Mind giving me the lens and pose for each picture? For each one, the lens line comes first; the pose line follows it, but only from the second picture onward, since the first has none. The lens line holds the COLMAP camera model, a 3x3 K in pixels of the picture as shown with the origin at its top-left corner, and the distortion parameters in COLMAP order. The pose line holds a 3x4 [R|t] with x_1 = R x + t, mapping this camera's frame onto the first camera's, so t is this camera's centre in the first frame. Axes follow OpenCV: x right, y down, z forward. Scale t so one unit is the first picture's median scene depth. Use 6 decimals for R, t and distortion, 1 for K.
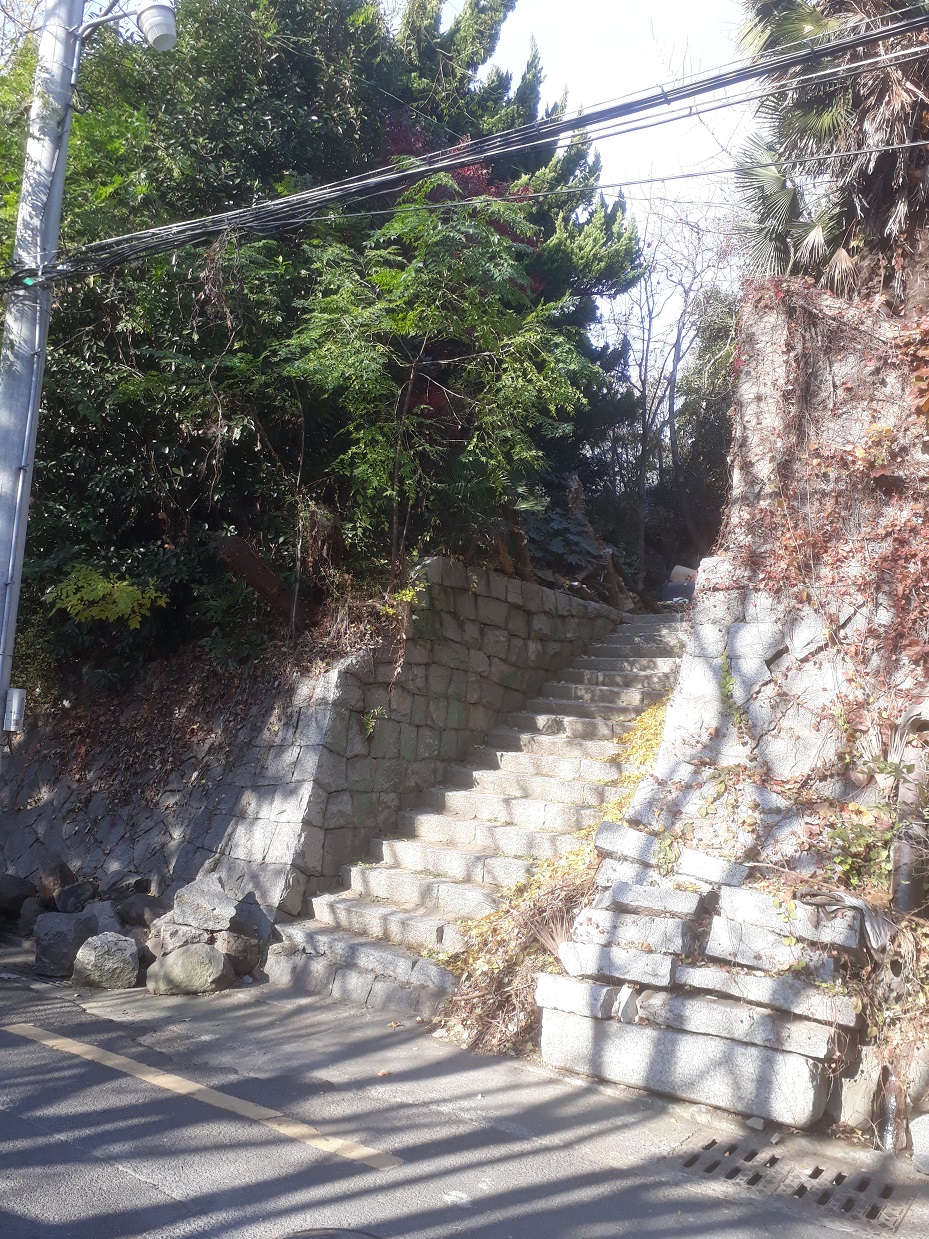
lens RADIAL K [[979.3, 0, 470.5], [0, 979.3, 617.0], [0, 0, 1]] dist [0.005071, -0.008965]
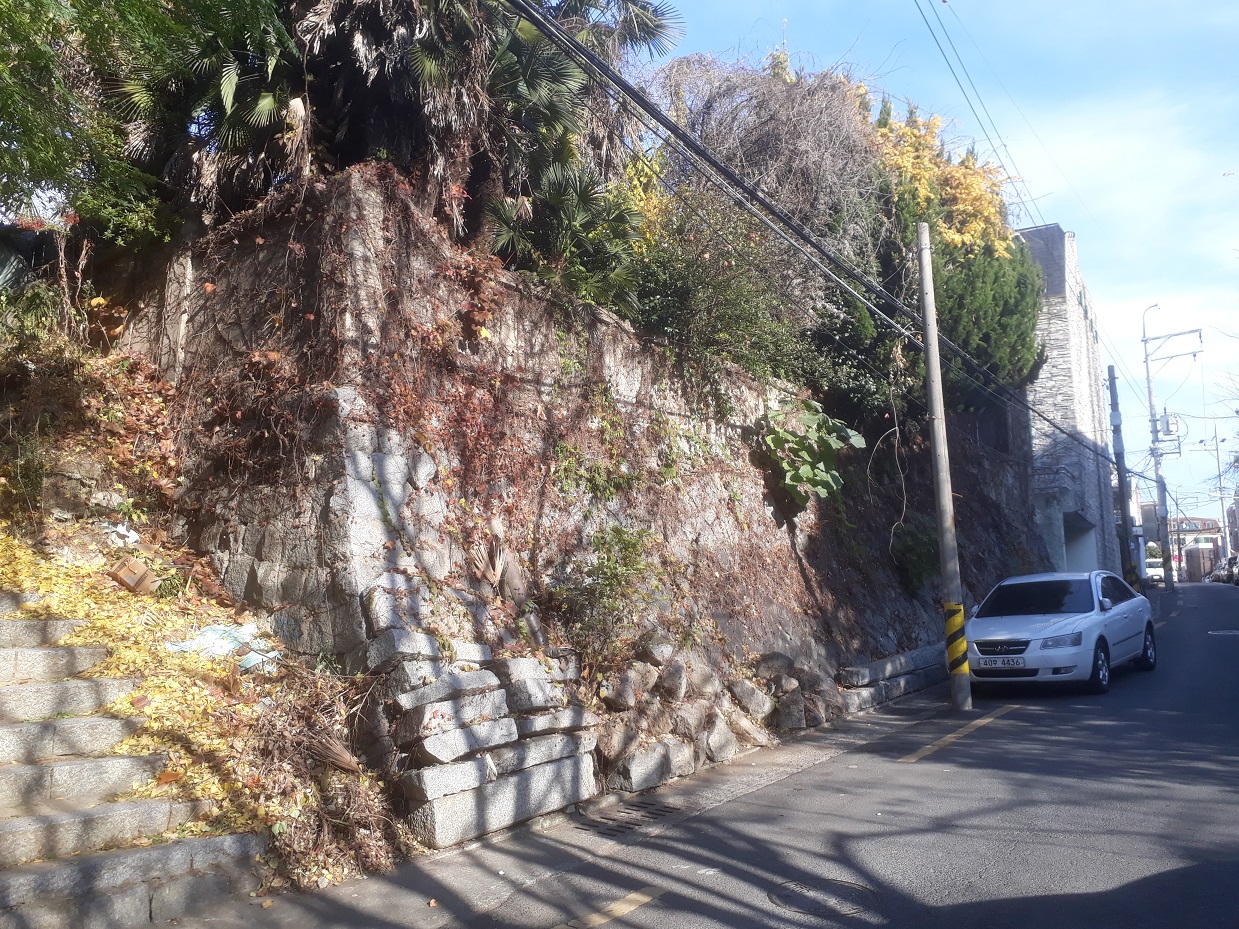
lens RADIAL K [[979.3, 0, 625.9], [0, 979.3, 467.8], [0, 0, 1]] dist [0.005071, -0.008965]
pose [[-0.001464, 0.081523, 0.996670, -0.990047], [-0.086507, 0.992925, -0.081344, 0.103989], [-0.996250, -0.086338, 0.005598, 0.793121]]
